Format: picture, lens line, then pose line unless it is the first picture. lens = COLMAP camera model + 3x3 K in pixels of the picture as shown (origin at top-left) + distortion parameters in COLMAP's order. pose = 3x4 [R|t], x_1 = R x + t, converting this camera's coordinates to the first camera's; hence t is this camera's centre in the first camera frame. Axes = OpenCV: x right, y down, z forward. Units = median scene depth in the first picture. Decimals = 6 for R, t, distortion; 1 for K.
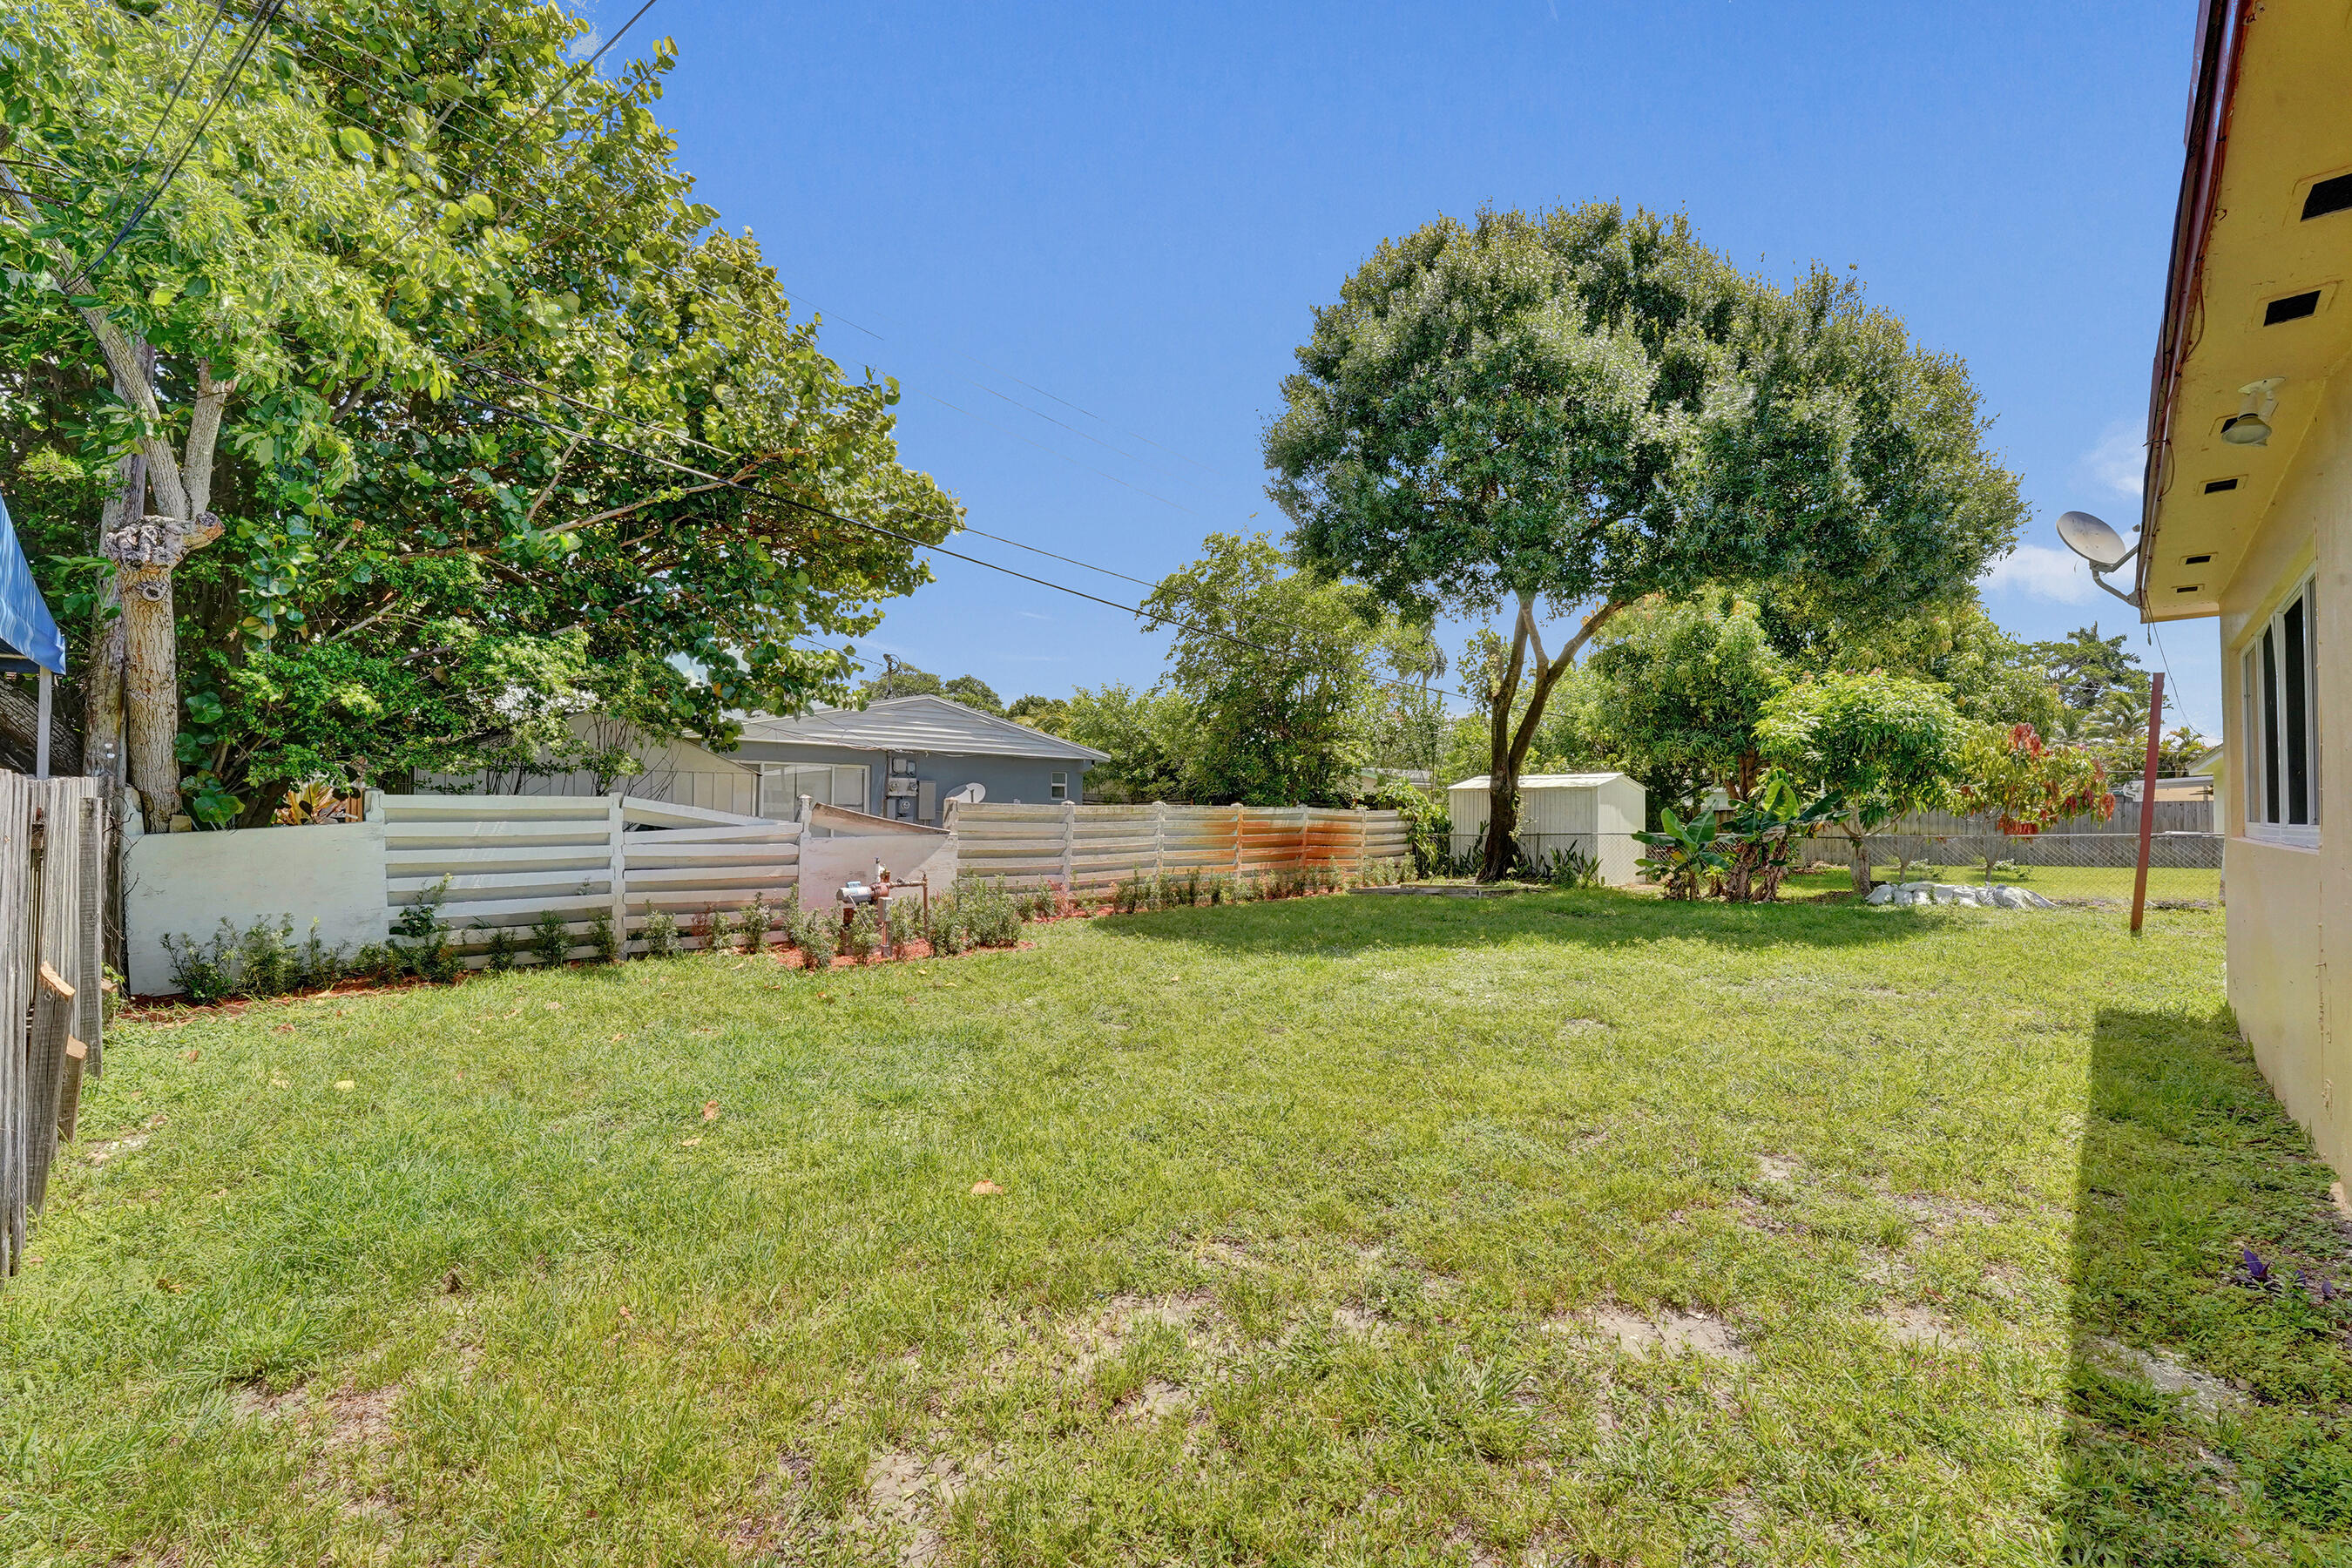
lens RADIAL K [[982.3, 0, 1157.2], [0, 982.3, 787.6], [0, 0, 1]] dist [-0.024884, 0.002910]
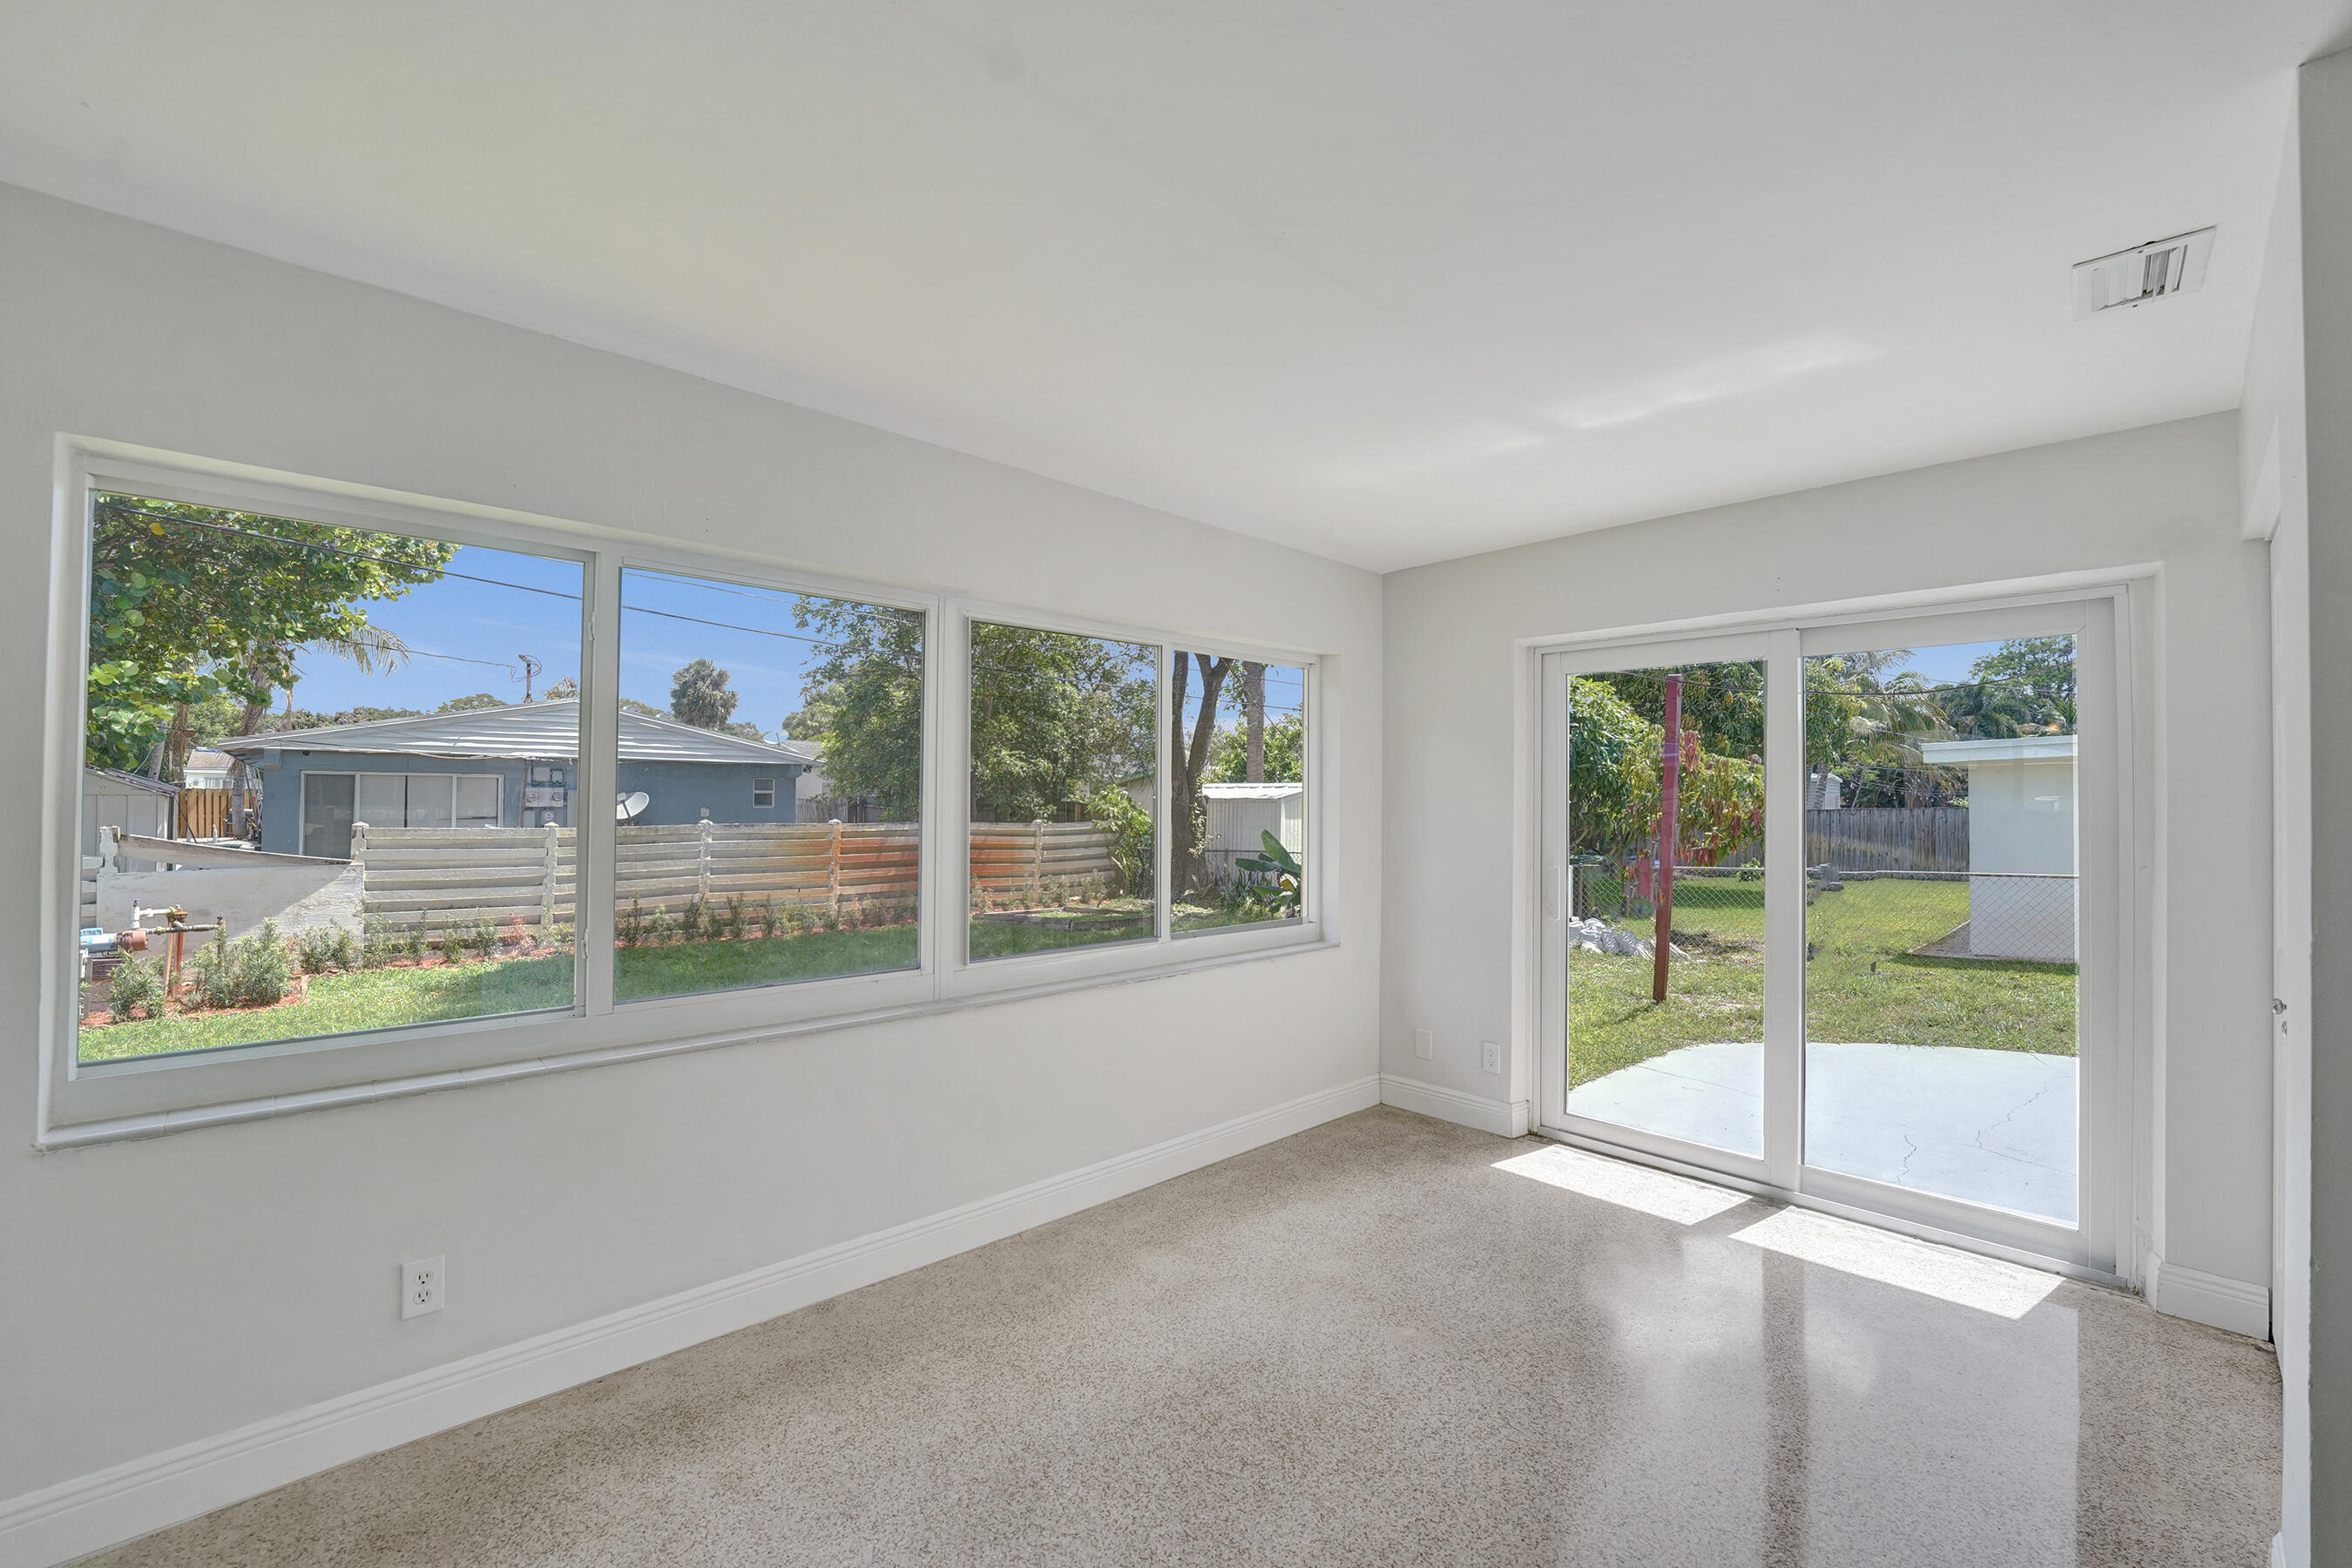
lens RADIAL K [[982.3, 0, 1212.6], [0, 982.3, 780.3], [0, 0, 1]] dist [-0.024884, 0.002910]
pose [[0.999143, -0.000782, -0.041384, 0.425667], [0.001137, 0.999963, 0.008539, -0.025014], [0.041376, -0.008579, 0.999107, 0.111615]]
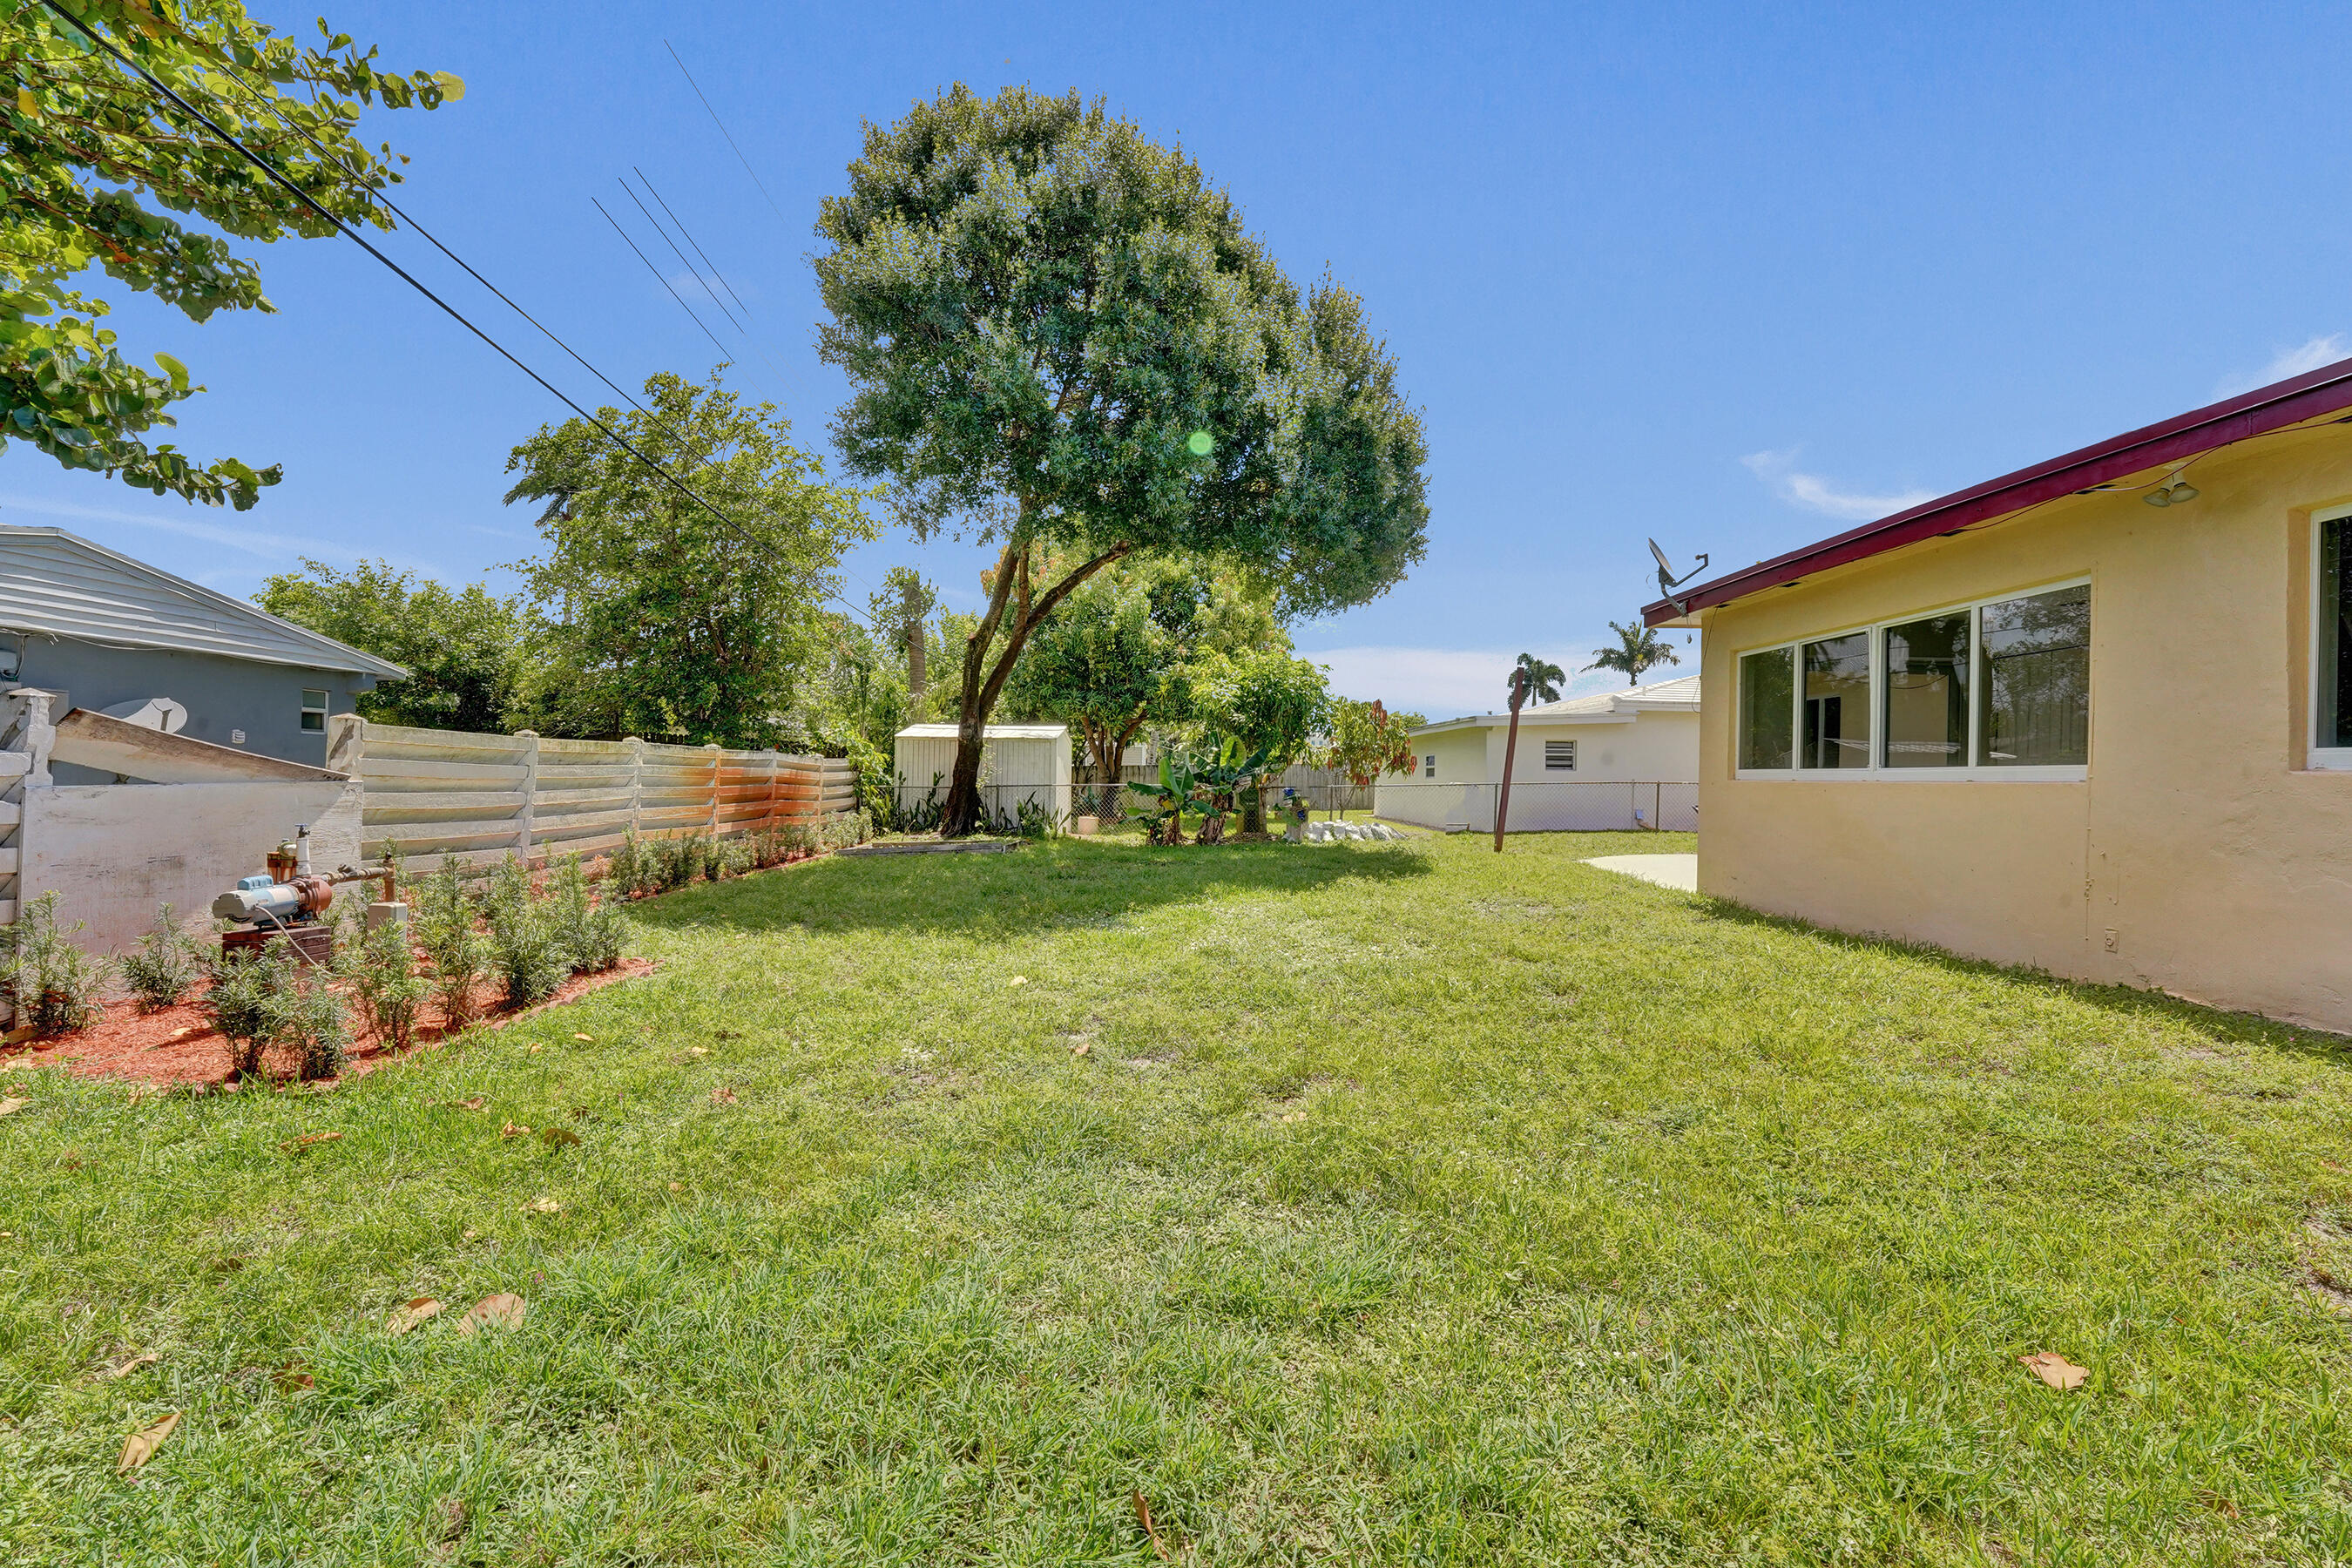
lens RADIAL K [[982.3, 0, 1168.6], [0, 982.3, 775.8], [0, 0, 1]] dist [-0.024884, 0.002910]
pose [[0.697160, 0.005864, 0.716892, -0.195234], [-0.027453, 0.999451, 0.018523, 0.015562], [-0.716390, -0.032594, 0.696938, 0.210670]]
